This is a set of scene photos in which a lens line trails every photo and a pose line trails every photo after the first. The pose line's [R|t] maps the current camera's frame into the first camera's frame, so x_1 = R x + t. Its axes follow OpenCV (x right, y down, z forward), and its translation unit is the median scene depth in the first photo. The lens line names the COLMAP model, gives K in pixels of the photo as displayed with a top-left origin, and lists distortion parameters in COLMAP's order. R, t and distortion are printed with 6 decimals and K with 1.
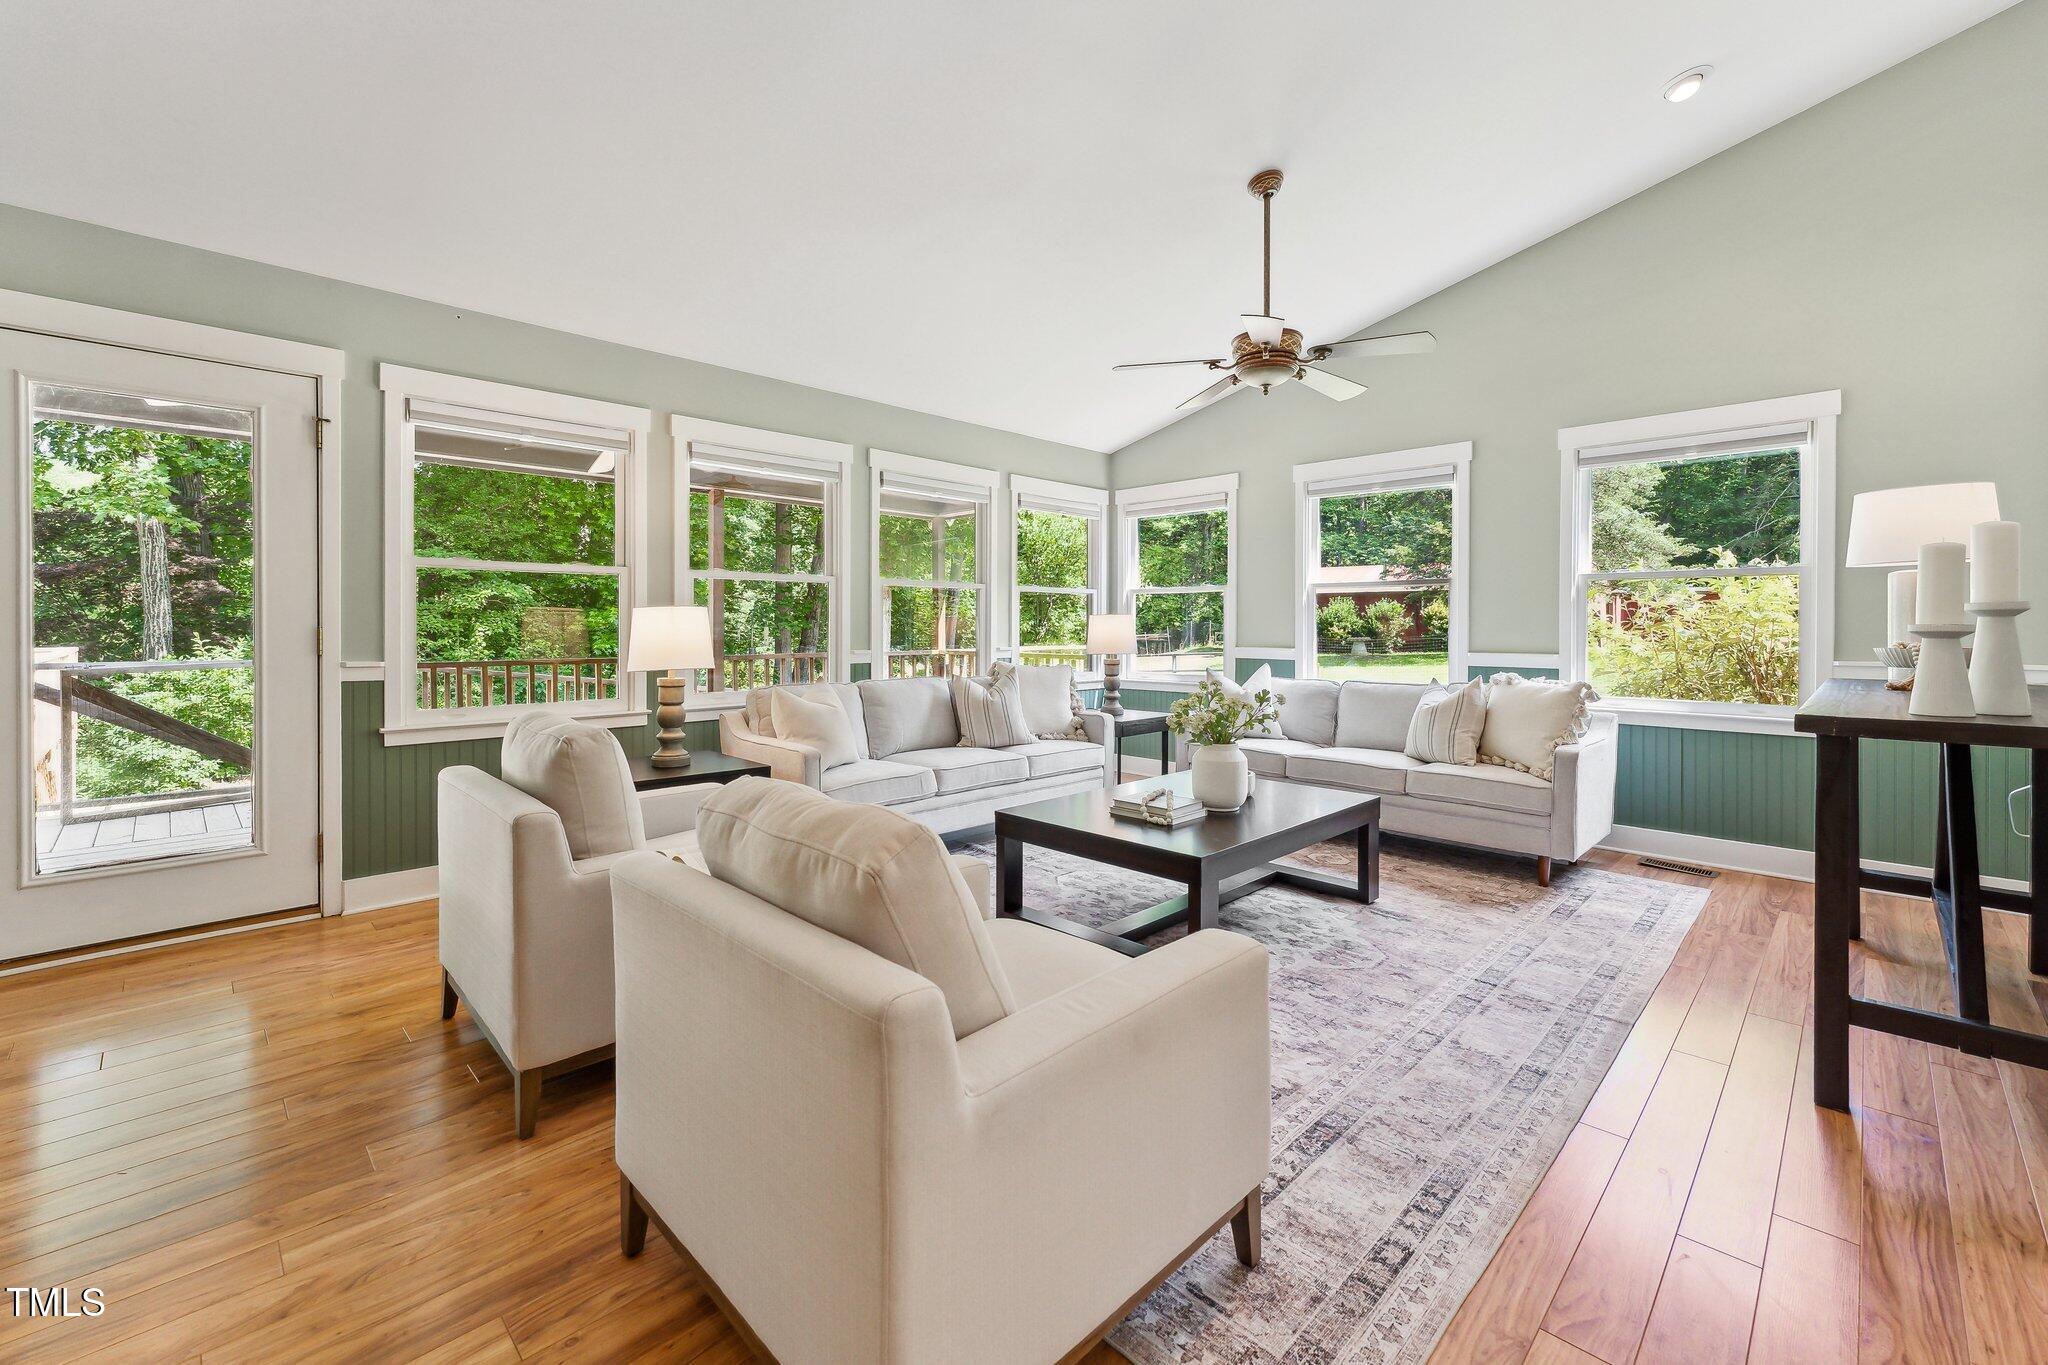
lens RADIAL K [[837.0, 0, 1020.4], [0, 837.0, 639.4], [0, 0, 1]] dist [0.001329, -0.000134]
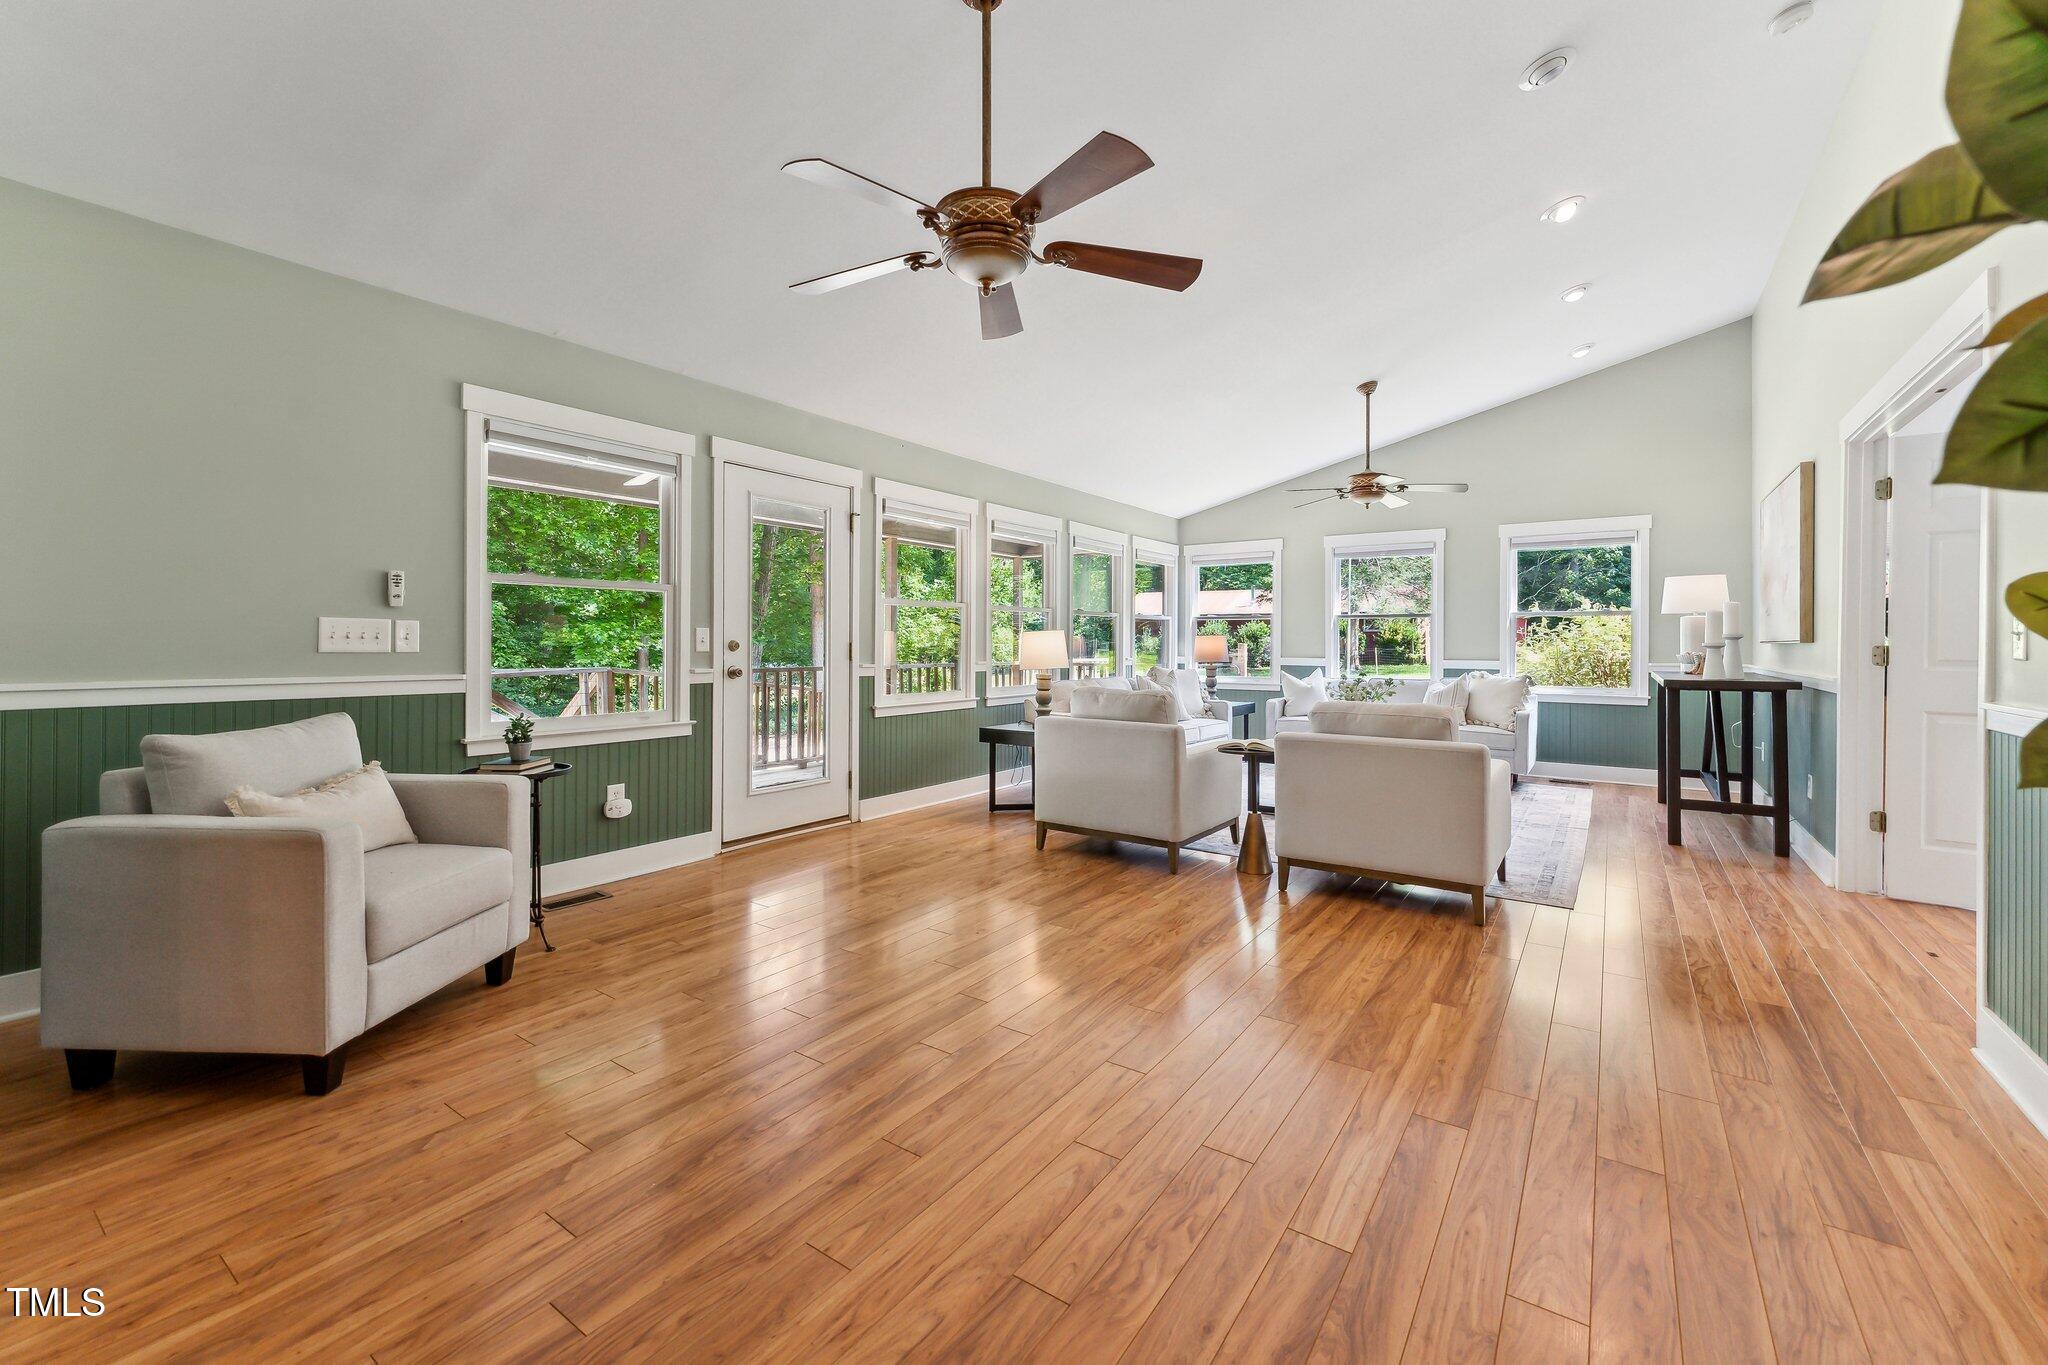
lens RADIAL K [[848.1, 0, 1008.9], [0, 848.1, 649.7], [0, 0, 1]] dist [0.002907, 0.000129]
pose [[0.984822, 0.001092, 0.173565, -0.703682], [0.000463, 0.999960, -0.008915, 0.012542], [-0.173567, 0.008860, 0.984782, -0.564489]]
